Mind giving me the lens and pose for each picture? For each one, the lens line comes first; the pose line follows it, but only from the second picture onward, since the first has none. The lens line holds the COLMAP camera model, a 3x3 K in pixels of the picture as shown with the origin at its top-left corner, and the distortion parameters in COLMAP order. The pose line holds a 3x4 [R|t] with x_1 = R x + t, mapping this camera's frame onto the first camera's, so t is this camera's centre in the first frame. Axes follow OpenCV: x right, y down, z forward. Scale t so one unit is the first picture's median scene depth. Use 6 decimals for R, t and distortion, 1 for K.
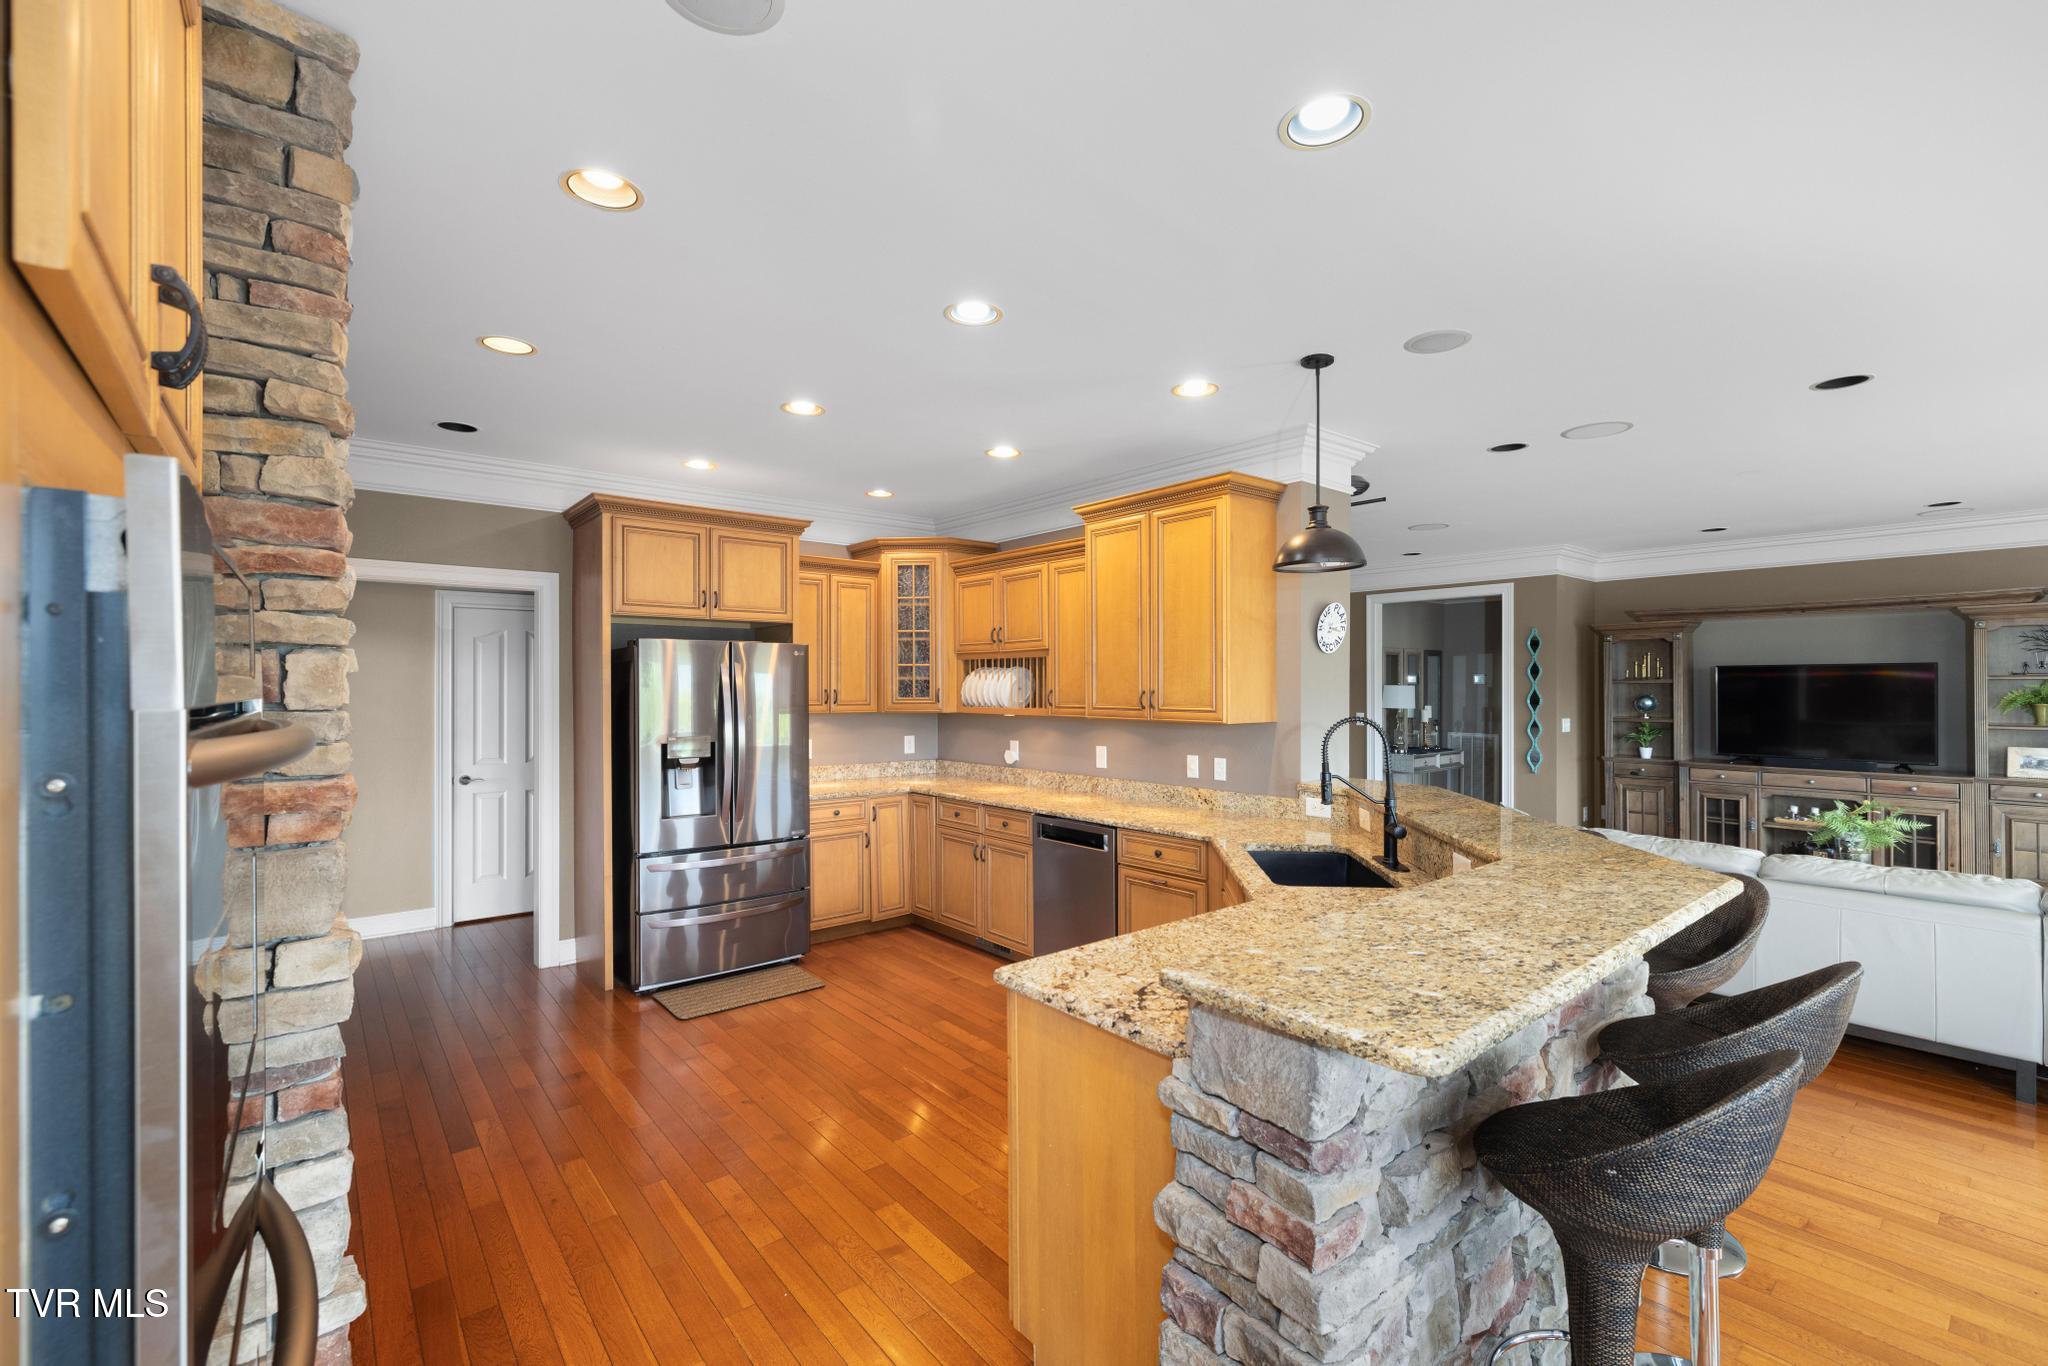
lens RADIAL K [[874.4, 0, 1024.0], [0, 874.4, 683.0], [0, 0, 1]] dist [0.000436, -0.000072]
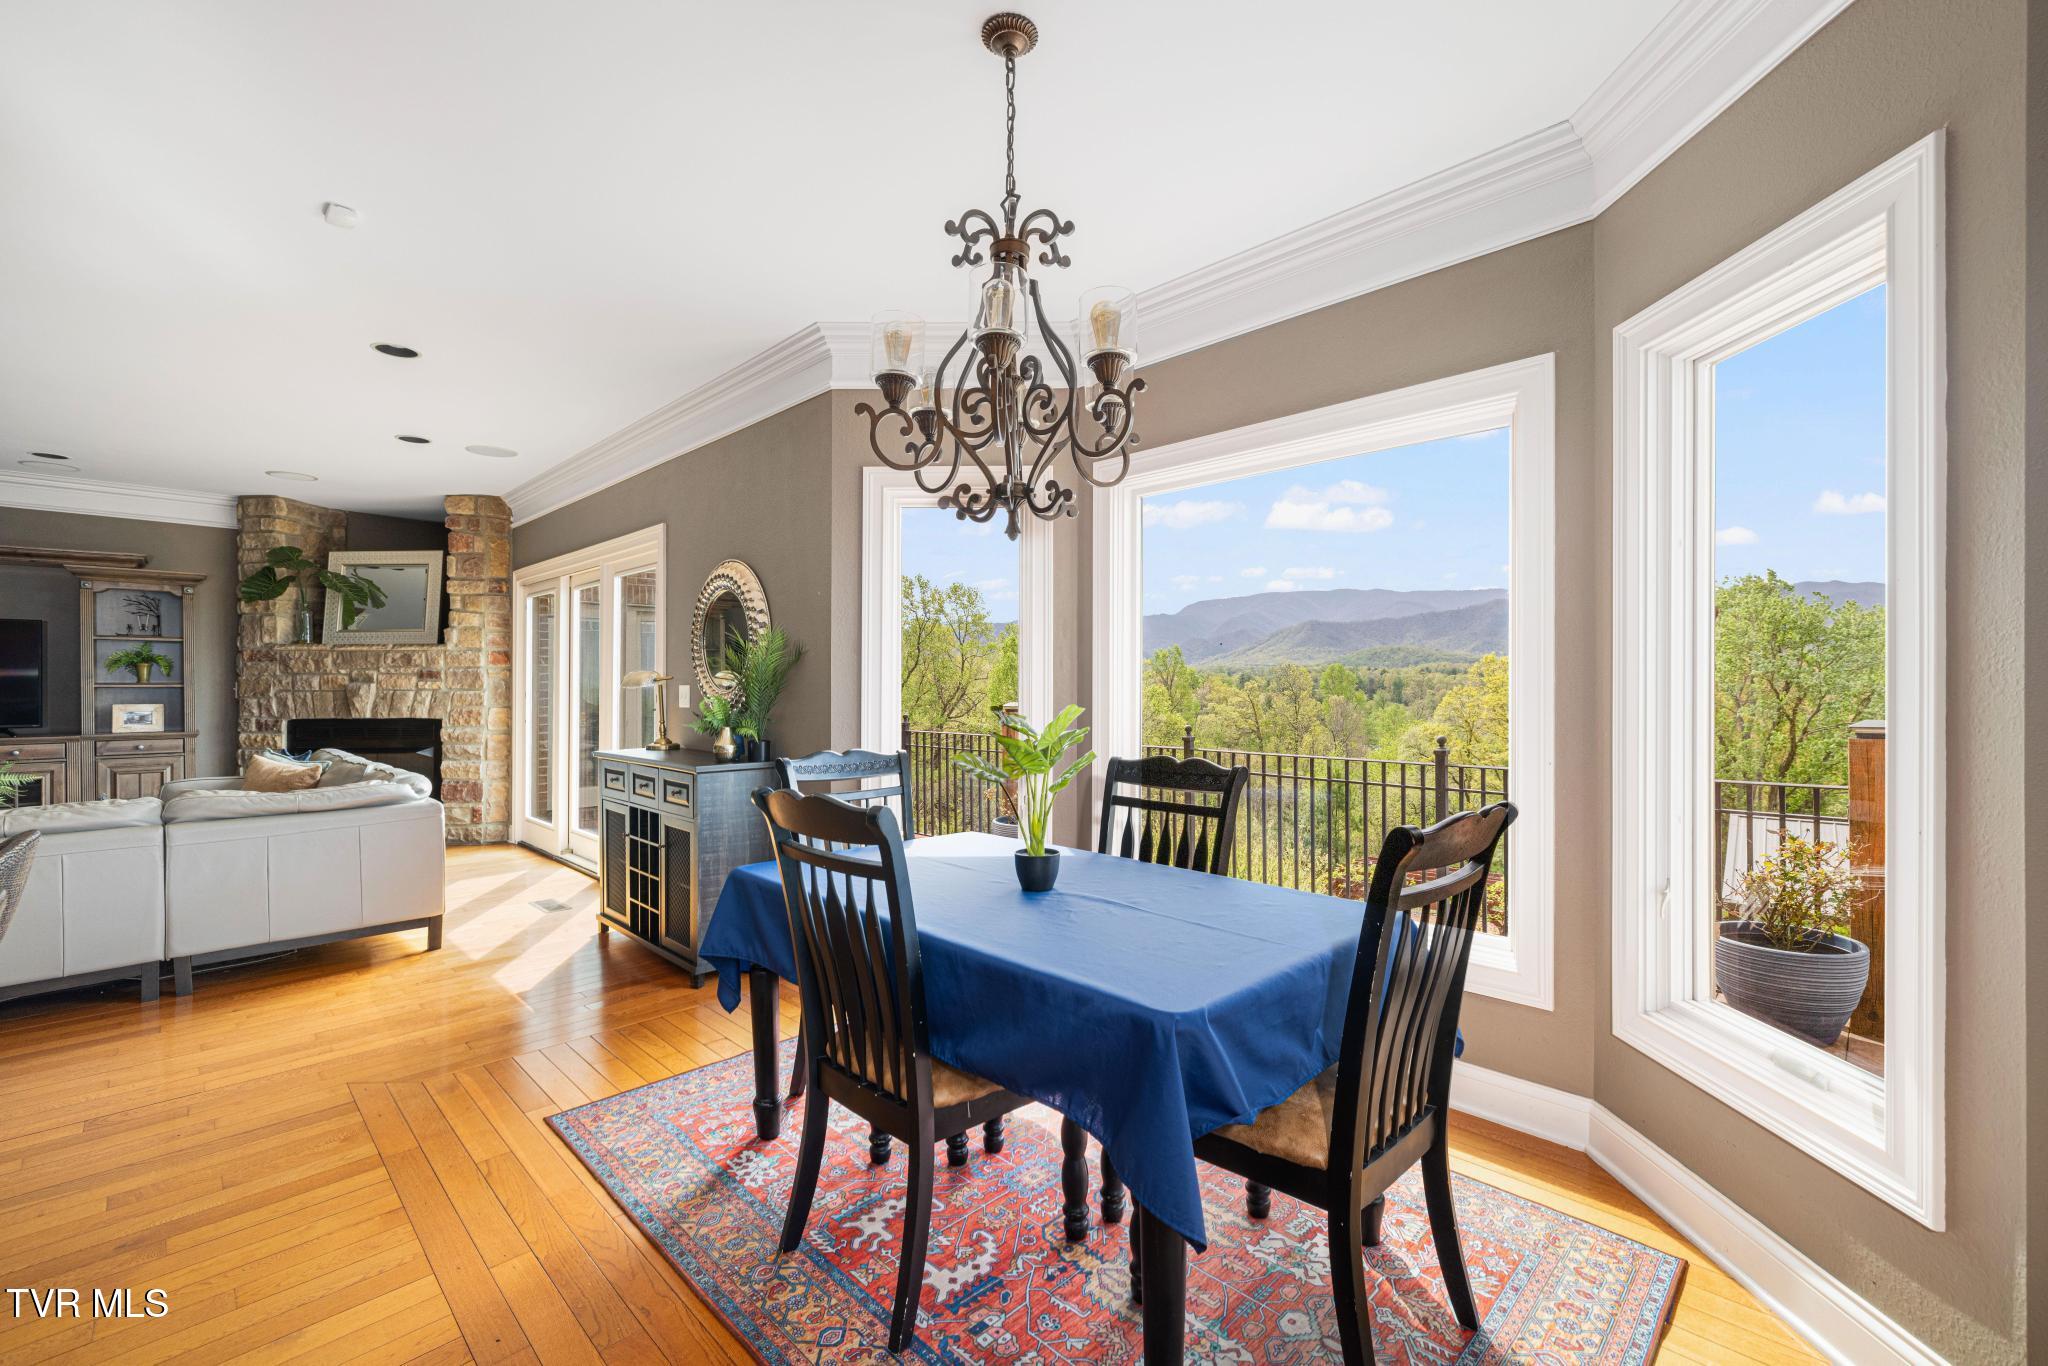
lens RADIAL K [[860.6, 0, 1024.0], [0, 860.6, 683.0], [0, 0, 1]] dist [0.002129, 0.000308]
pose [[-0.100605, 0.002563, 0.994923, -0.013099], [0.000149, 0.999997, -0.002561, 0.063913], [-0.994926, -0.000110, -0.100605, 0.026678]]
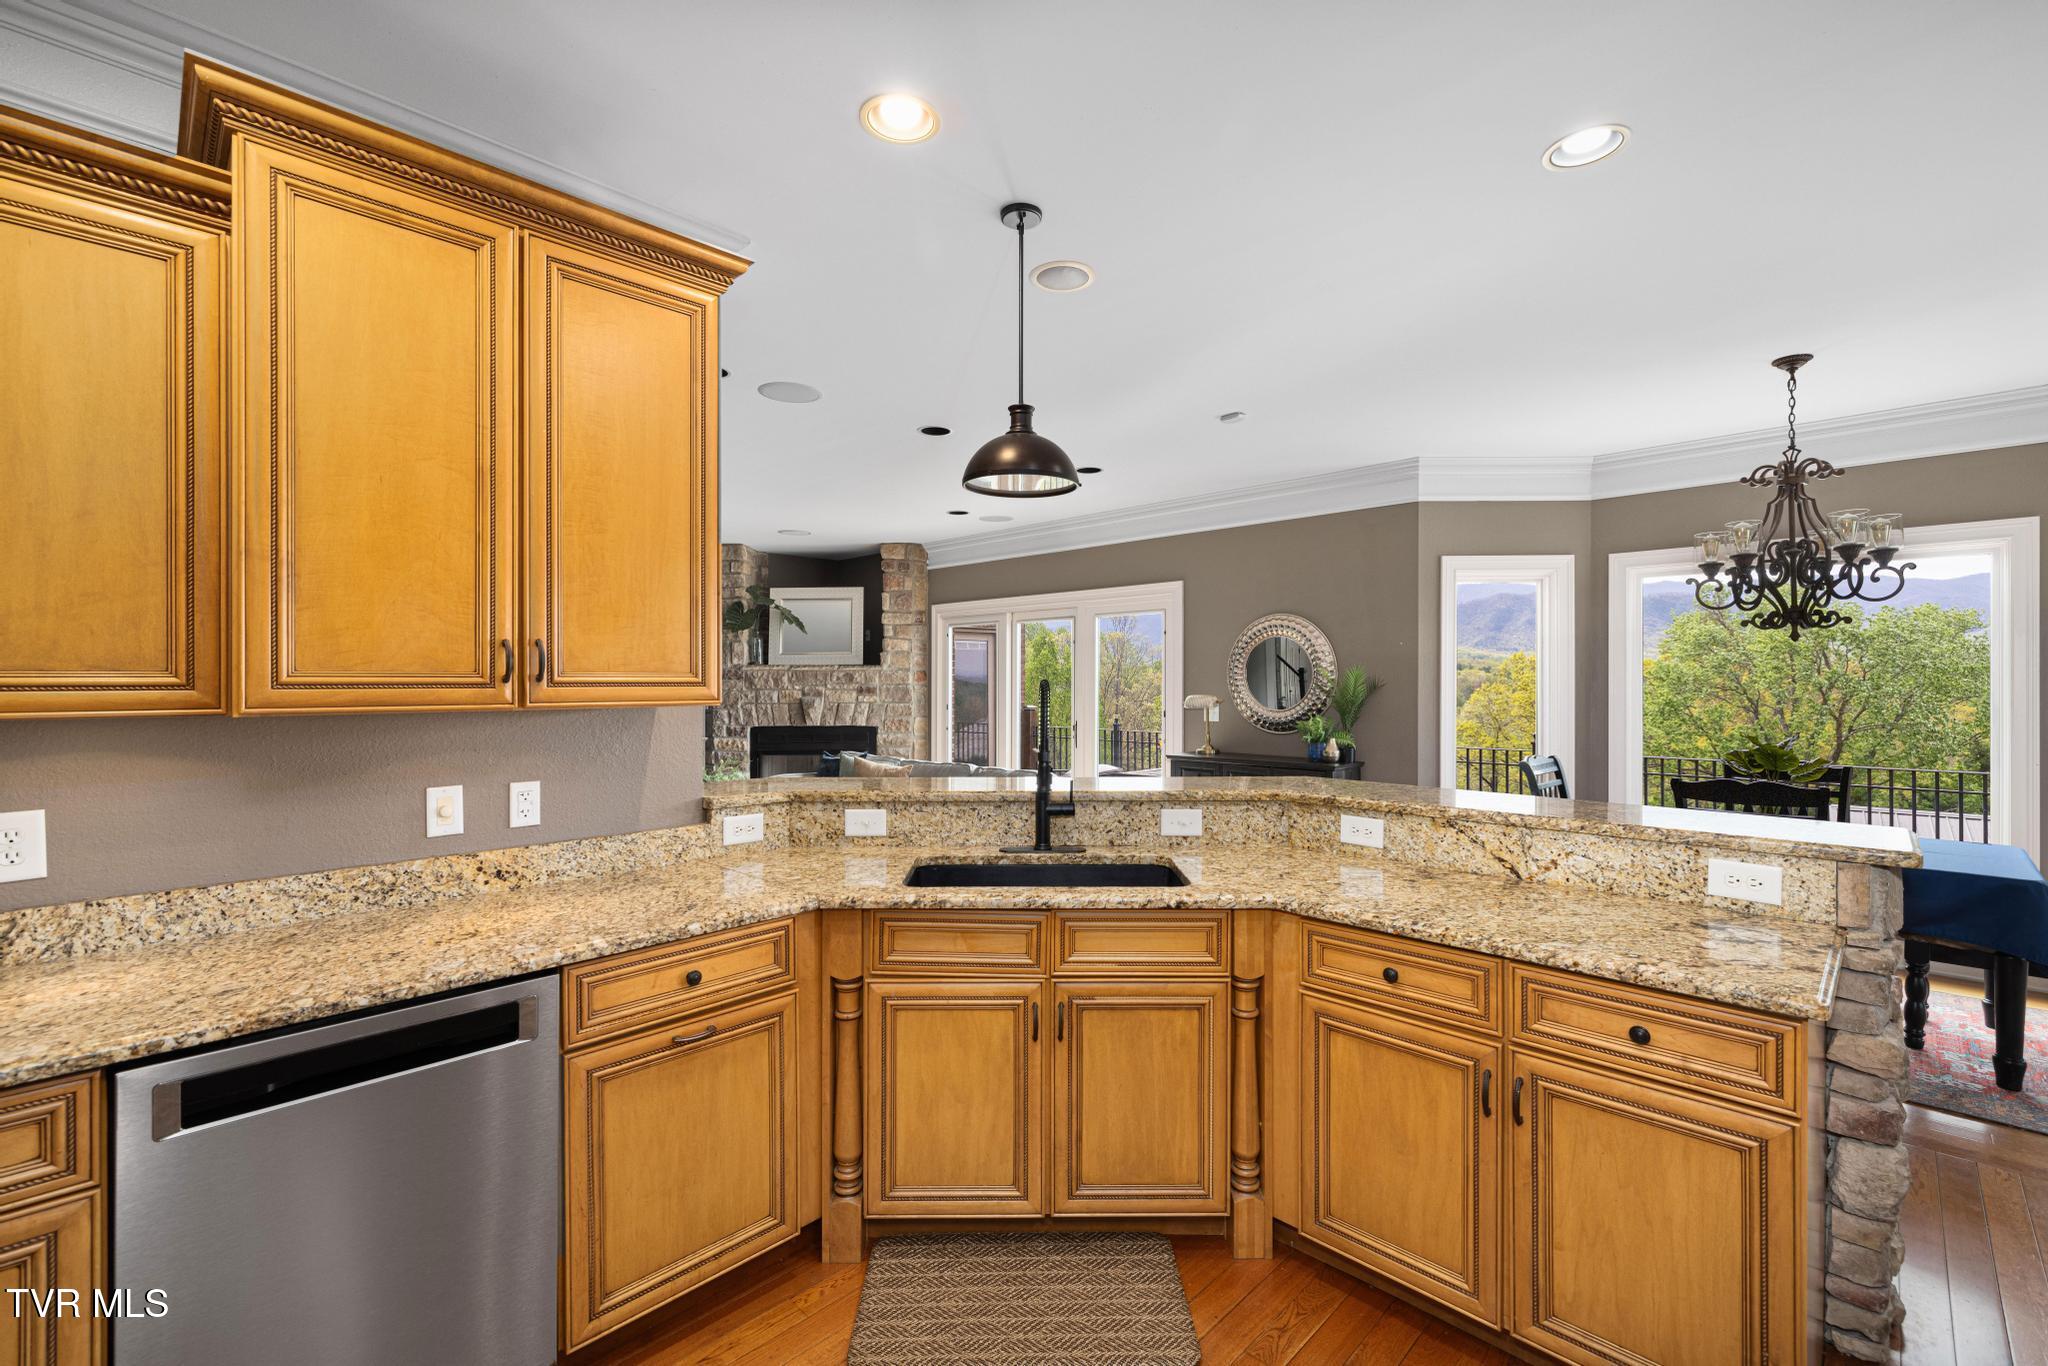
lens RADIAL K [[874.4, 0, 1024.0], [0, 874.4, 683.0], [0, 0, 1]] dist [0.000436, -0.000072]
pose [[-0.099969, -0.002084, 0.994988, -0.292646], [0.000656, 0.999997, 0.002160, 0.027368], [-0.994990, 0.000869, -0.099968, 0.741121]]
